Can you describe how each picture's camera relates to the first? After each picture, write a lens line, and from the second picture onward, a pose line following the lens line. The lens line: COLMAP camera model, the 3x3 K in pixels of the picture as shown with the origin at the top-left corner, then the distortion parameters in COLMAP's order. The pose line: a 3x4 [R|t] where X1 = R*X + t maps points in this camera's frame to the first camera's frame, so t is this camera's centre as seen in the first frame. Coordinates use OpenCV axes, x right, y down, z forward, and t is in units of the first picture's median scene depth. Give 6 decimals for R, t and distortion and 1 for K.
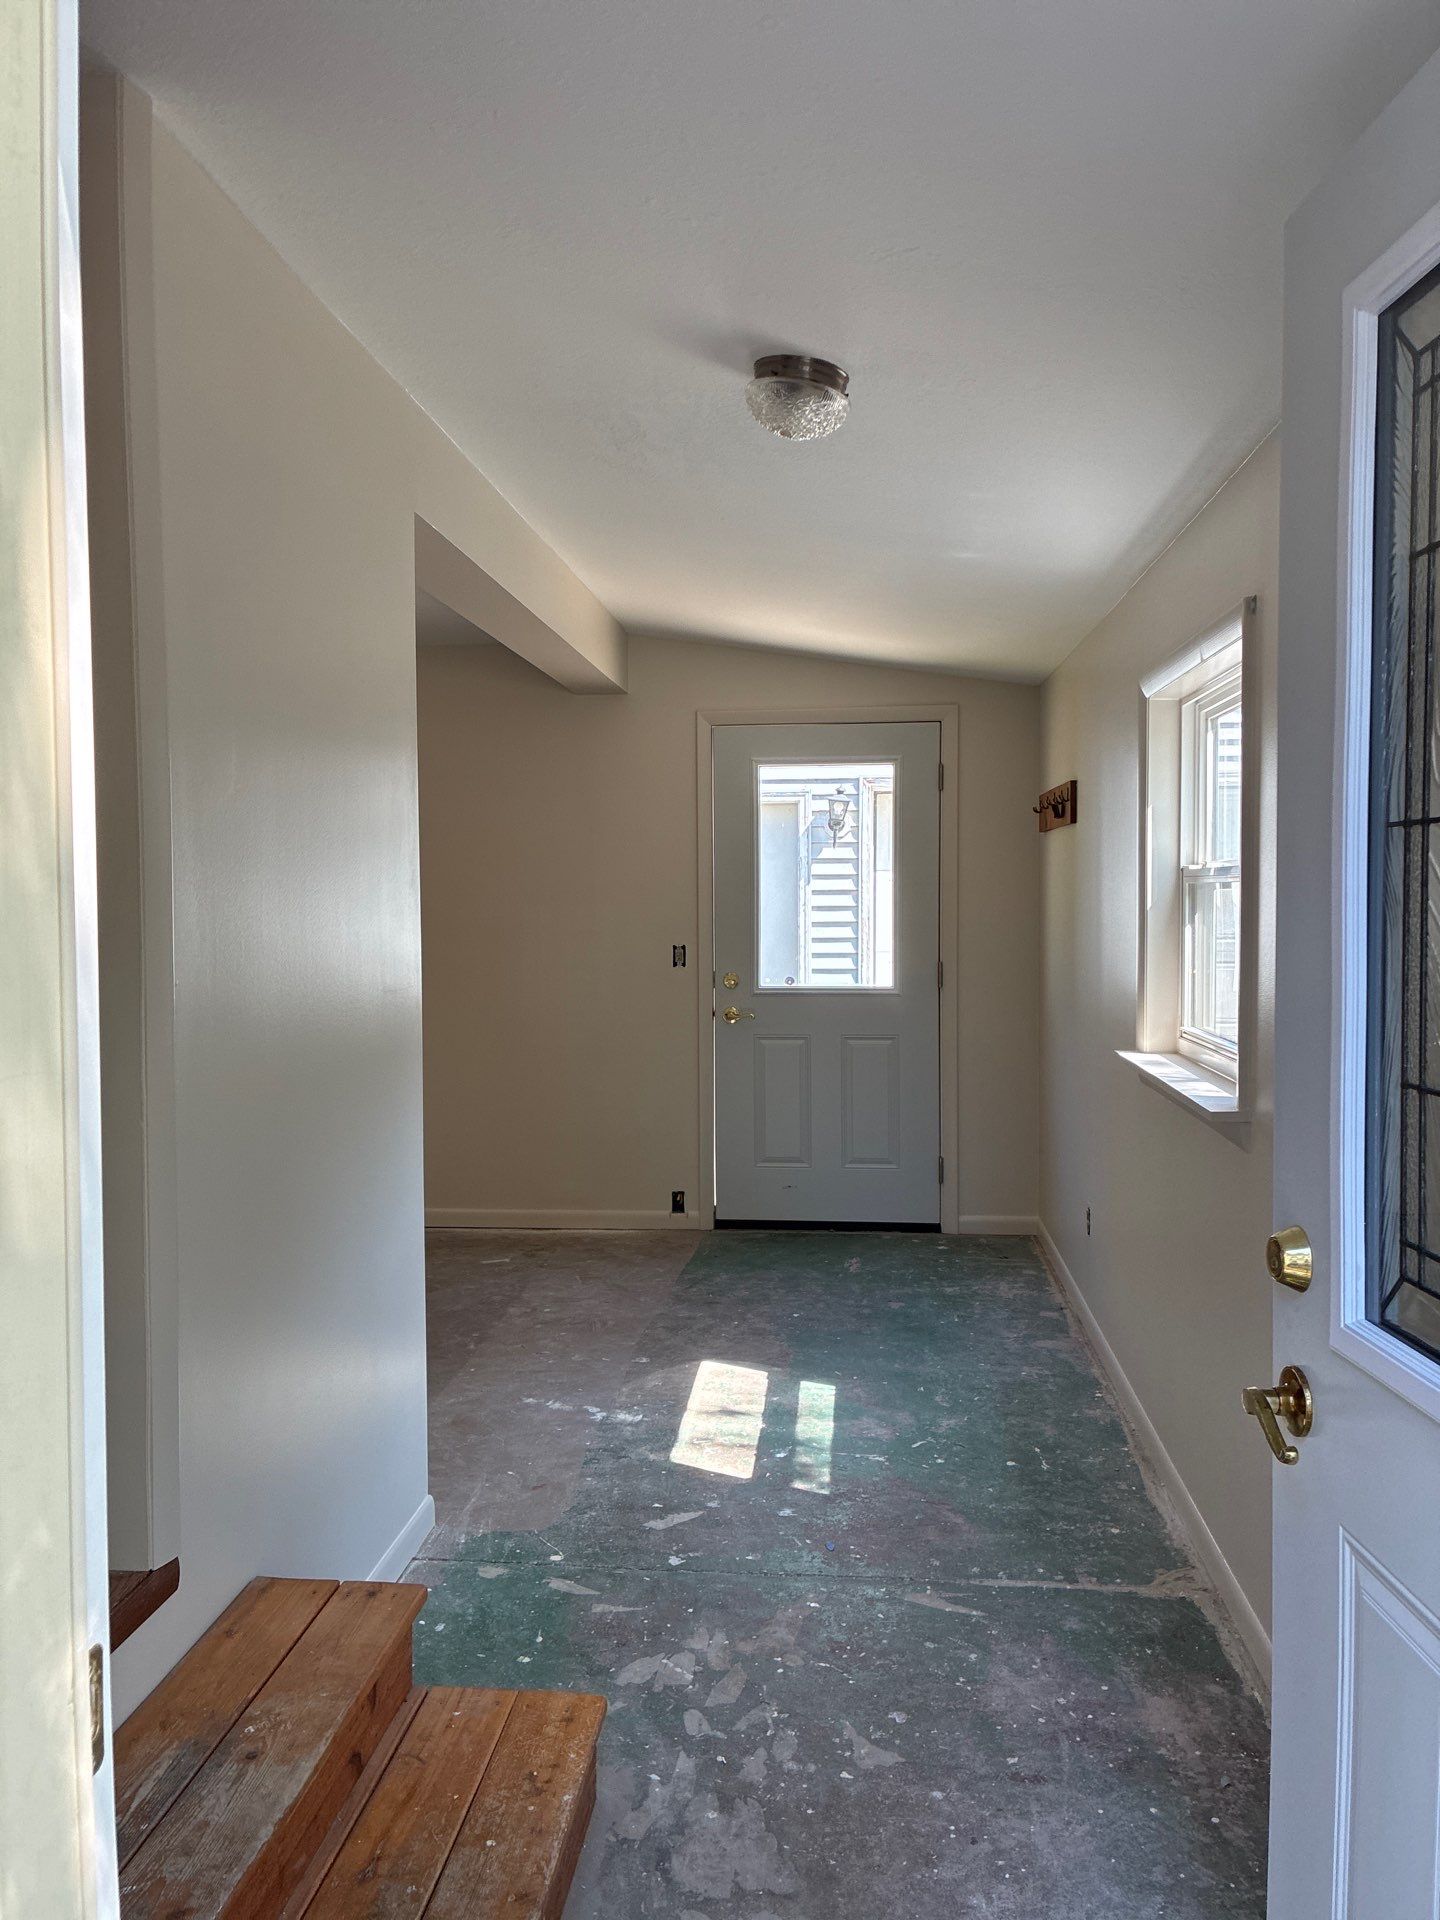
lens RADIAL K [[1448.3, 0, 677.3], [0, 1448.3, 958.8], [0, 0, 1]] dist [0.040104, -0.050938]
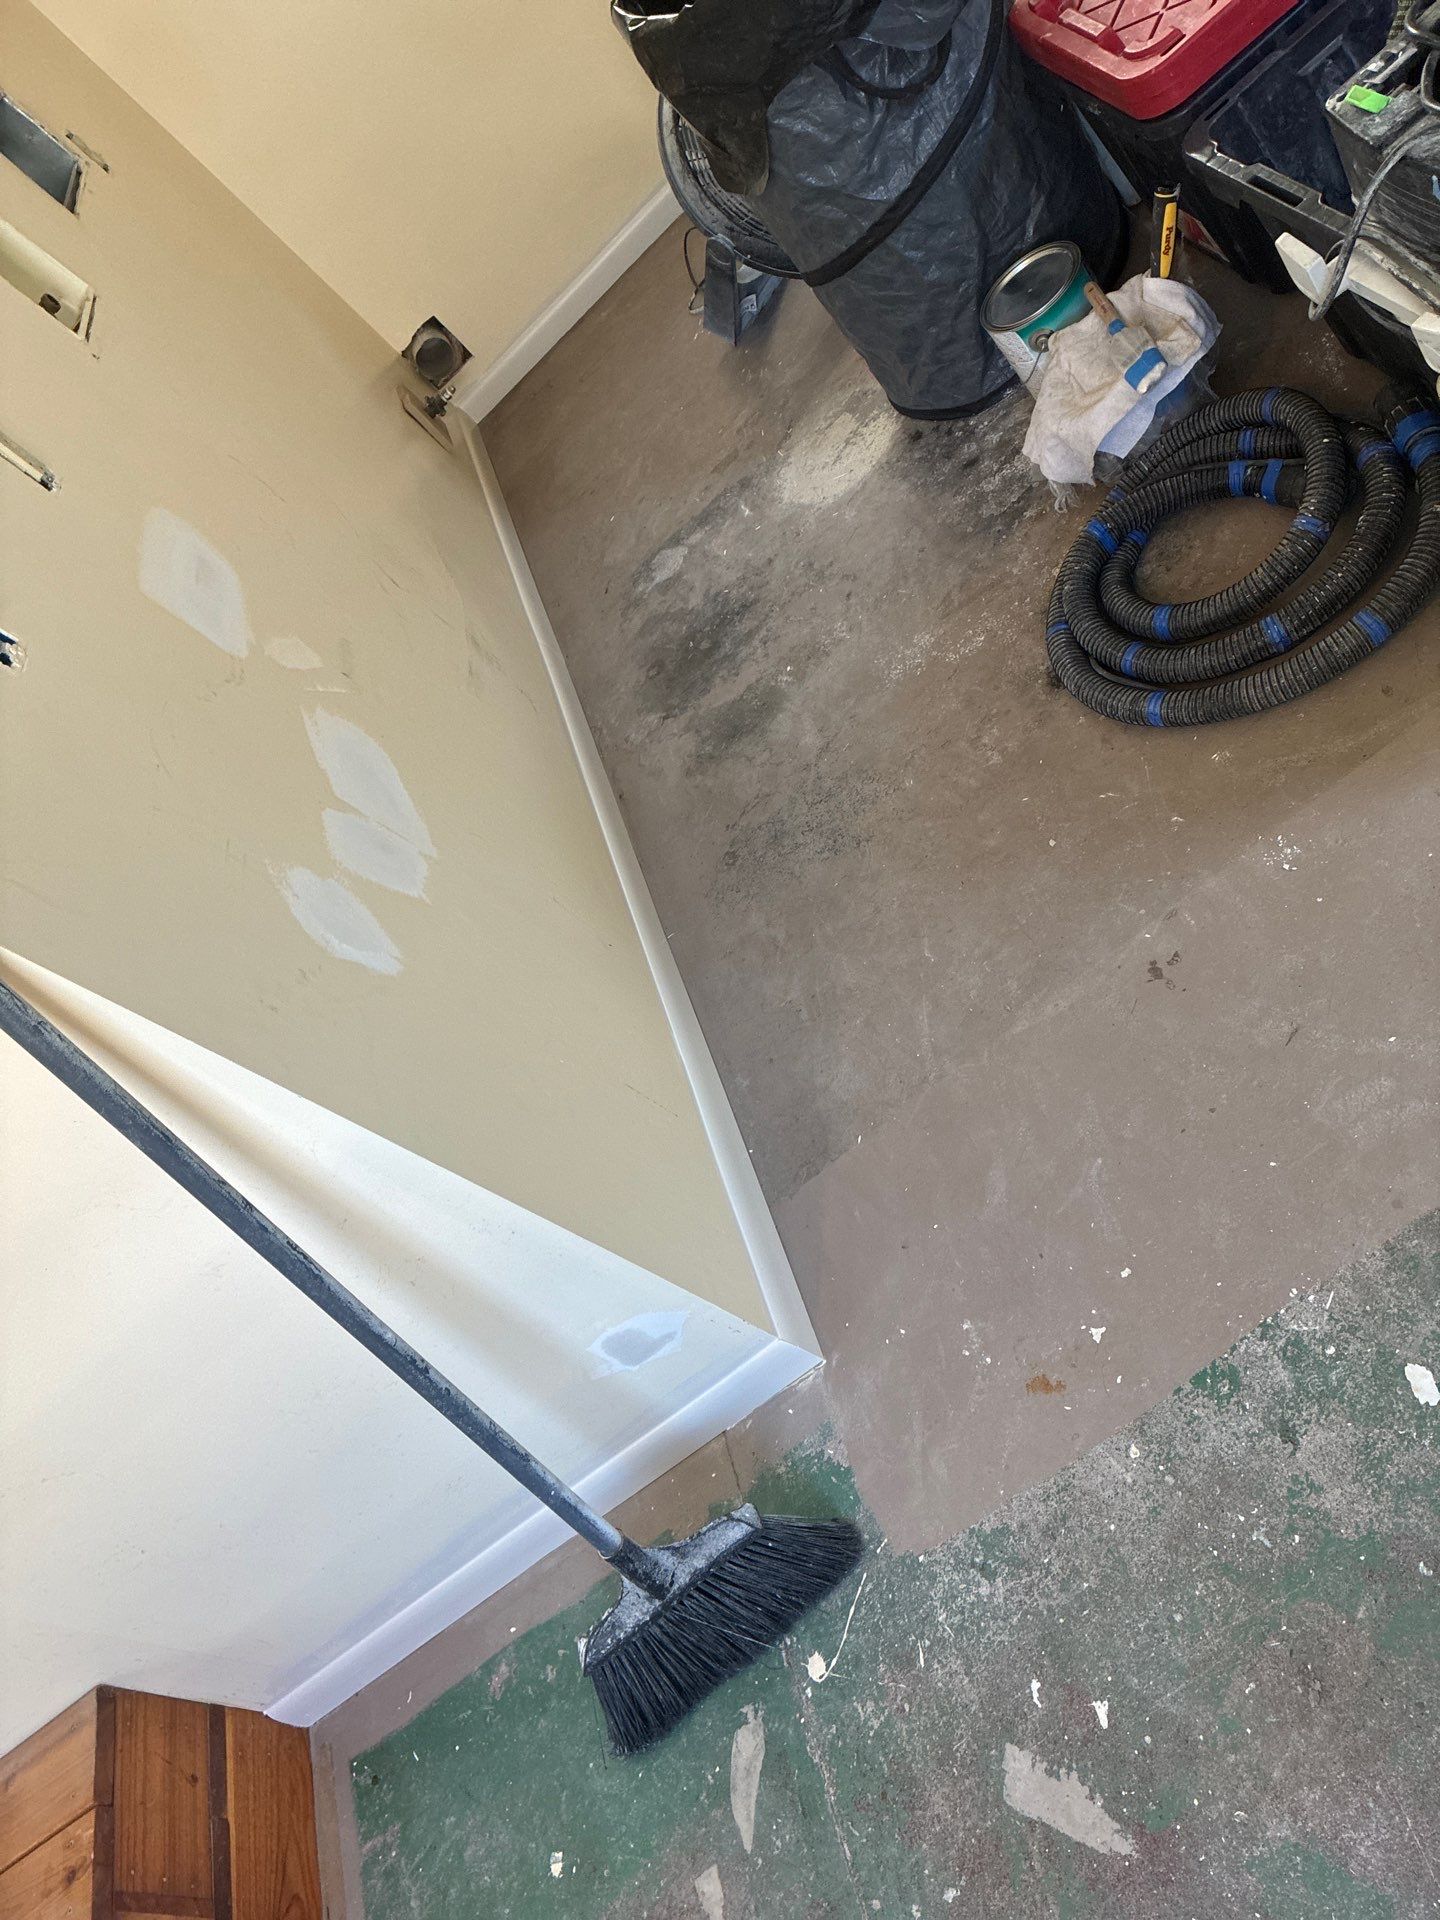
lens RADIAL K [[1448.3, 0, 724.3], [0, 1448.3, 947.8], [0, 0, 1]] dist [0.040104, -0.050938]
pose [[0.354488, 0.549229, -0.756760, 0.118504], [0.587629, 0.498682, 0.637187, -0.042141], [0.727345, -0.670570, -0.145966, 0.957997]]
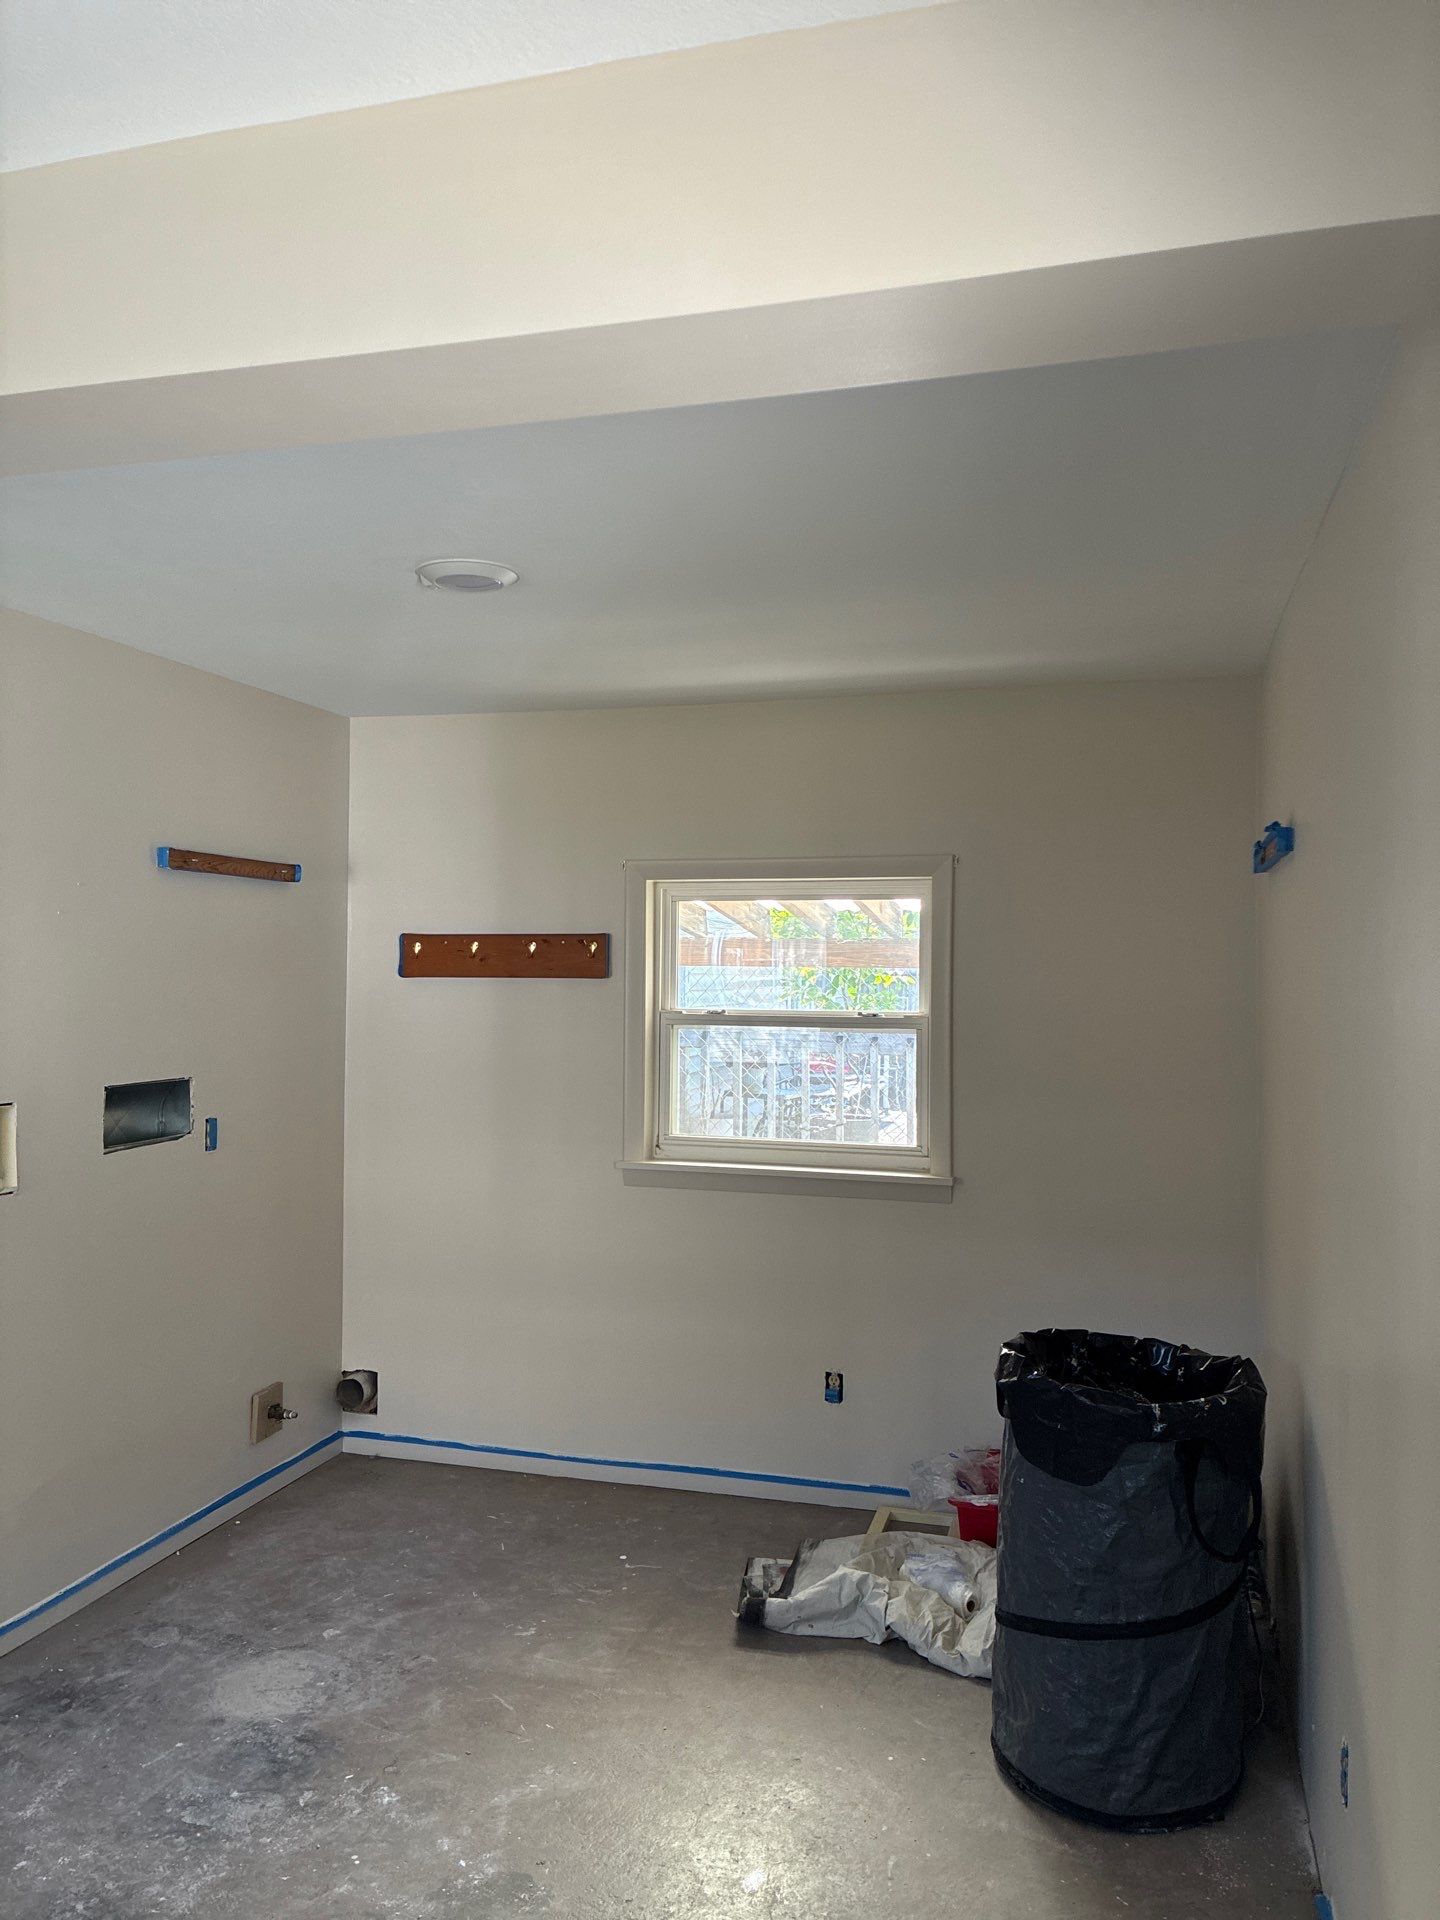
lens RADIAL K [[1448.3, 0, 710.5], [0, 1448.3, 952.5], [0, 0, 1]] dist [0.040104, -0.050938]
pose [[-0.151894, -0.012966, -0.988312, 0.270344], [-0.049735, 0.998748, -0.005459, -0.111145], [0.987145, 0.048325, -0.152349, 1.409017]]
